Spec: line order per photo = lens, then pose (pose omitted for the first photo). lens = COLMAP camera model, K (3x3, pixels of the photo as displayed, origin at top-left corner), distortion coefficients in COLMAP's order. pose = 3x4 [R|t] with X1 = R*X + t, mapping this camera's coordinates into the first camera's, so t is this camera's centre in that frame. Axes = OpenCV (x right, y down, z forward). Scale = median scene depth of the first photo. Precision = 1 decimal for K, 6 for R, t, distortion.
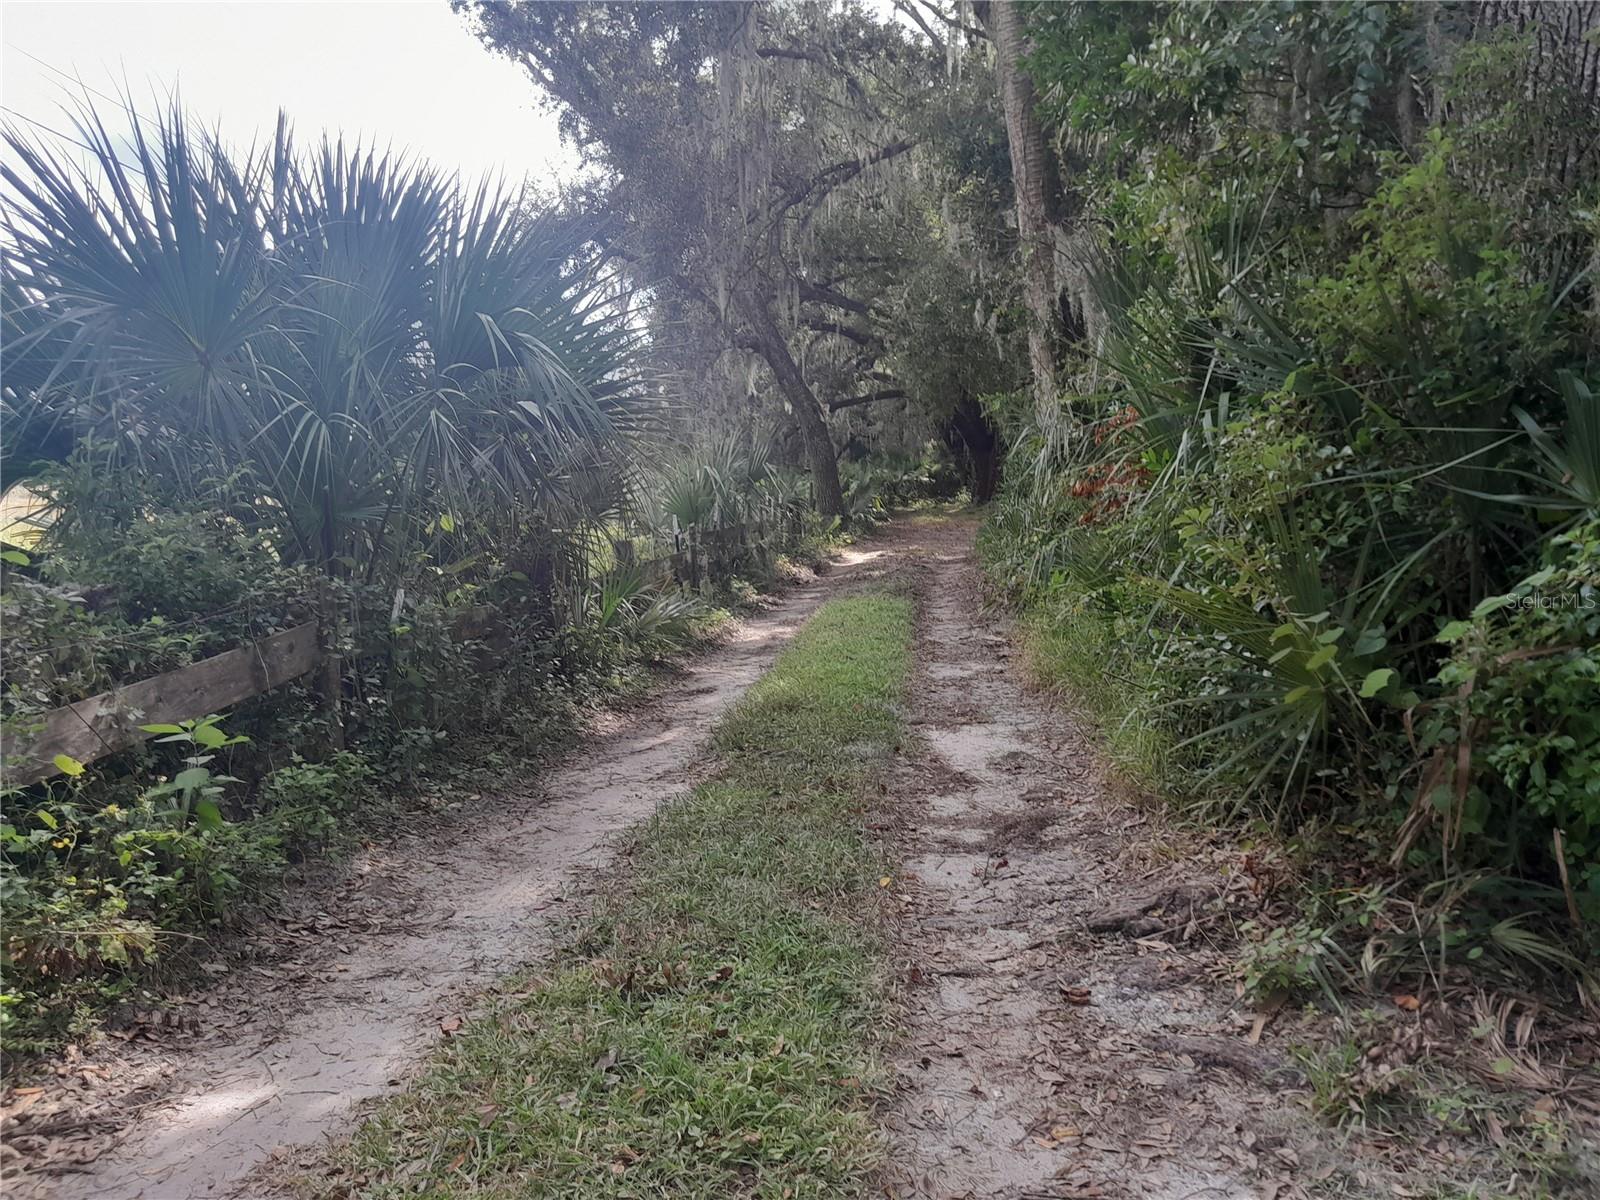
lens RADIAL K [[1253.6, 0, 797.7], [0, 1253.6, 613.8], [0, 0, 1]] dist [0.080188, -0.124980]
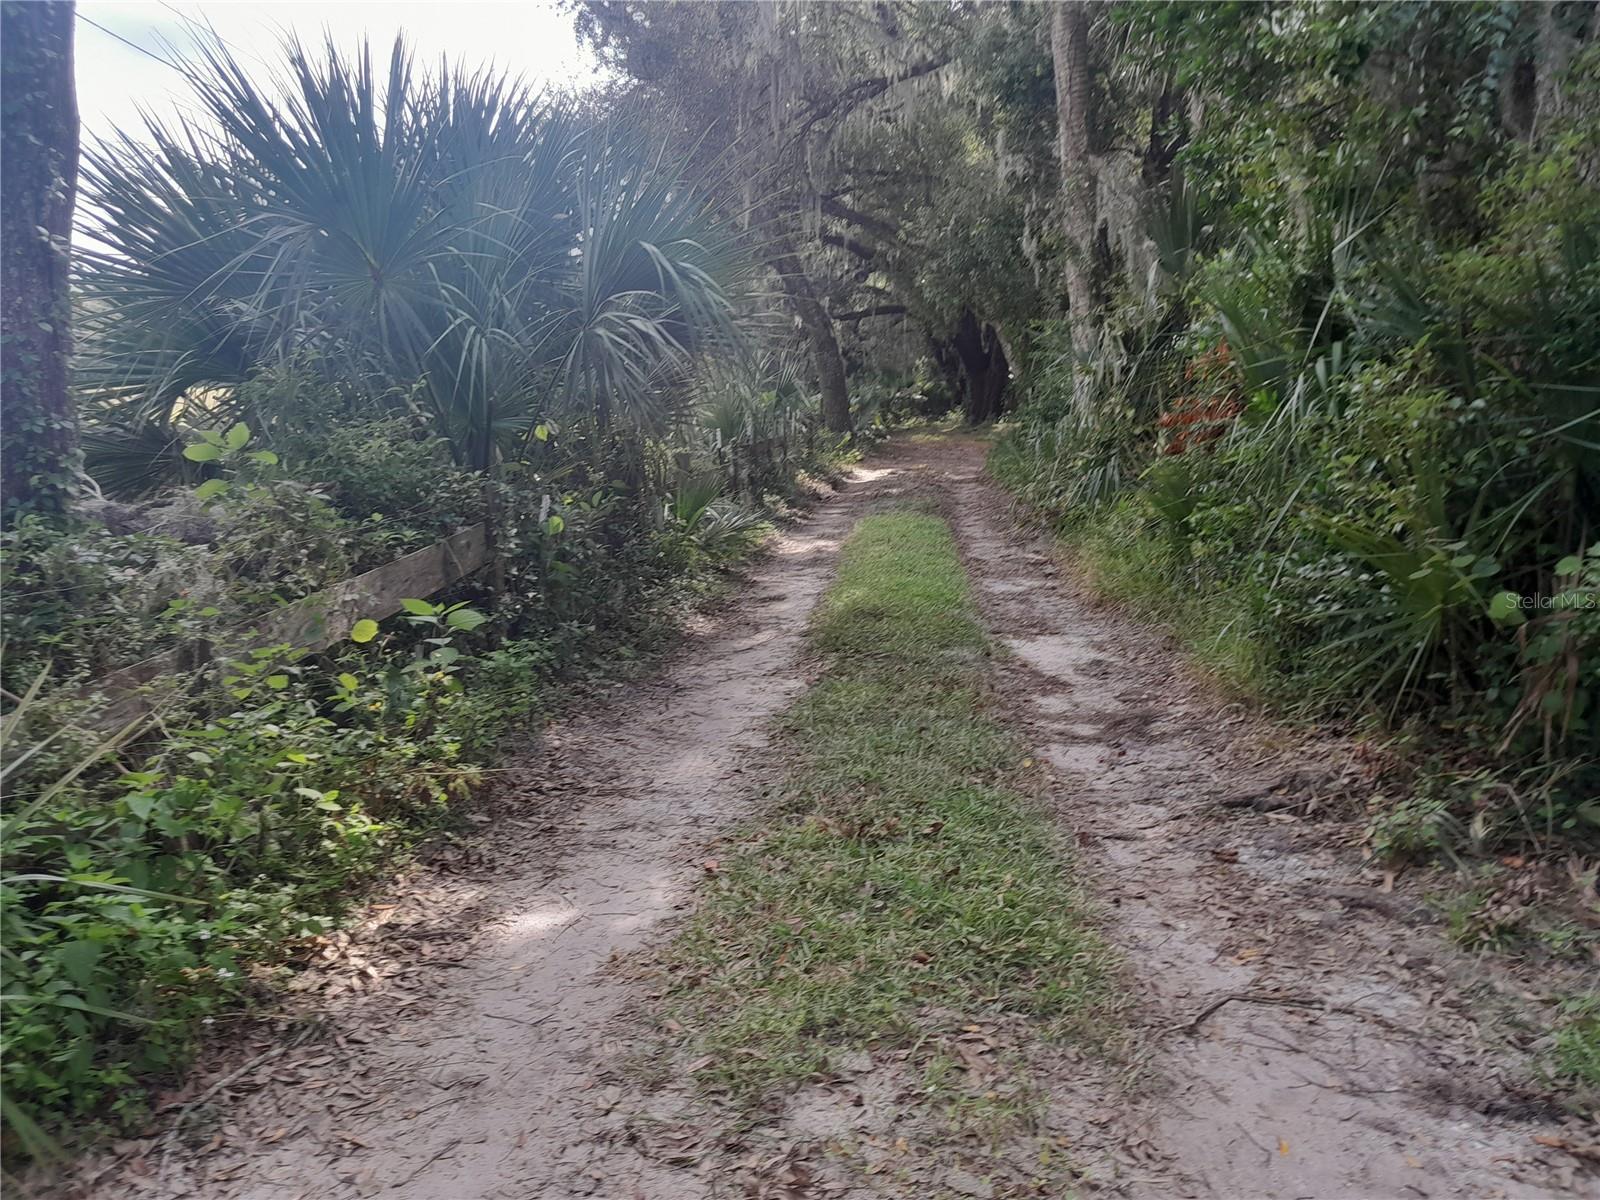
lens RADIAL K [[1229.0, 0, 807.8], [0, 1229.0, 627.8], [0, 0, 1]] dist [0.060356, -0.093570]
pose [[0.999254, 0.028456, 0.026126, -0.165641], [-0.030476, 0.996288, 0.080512, 0.003157], [-0.023738, -0.081248, 0.996411, -0.111621]]
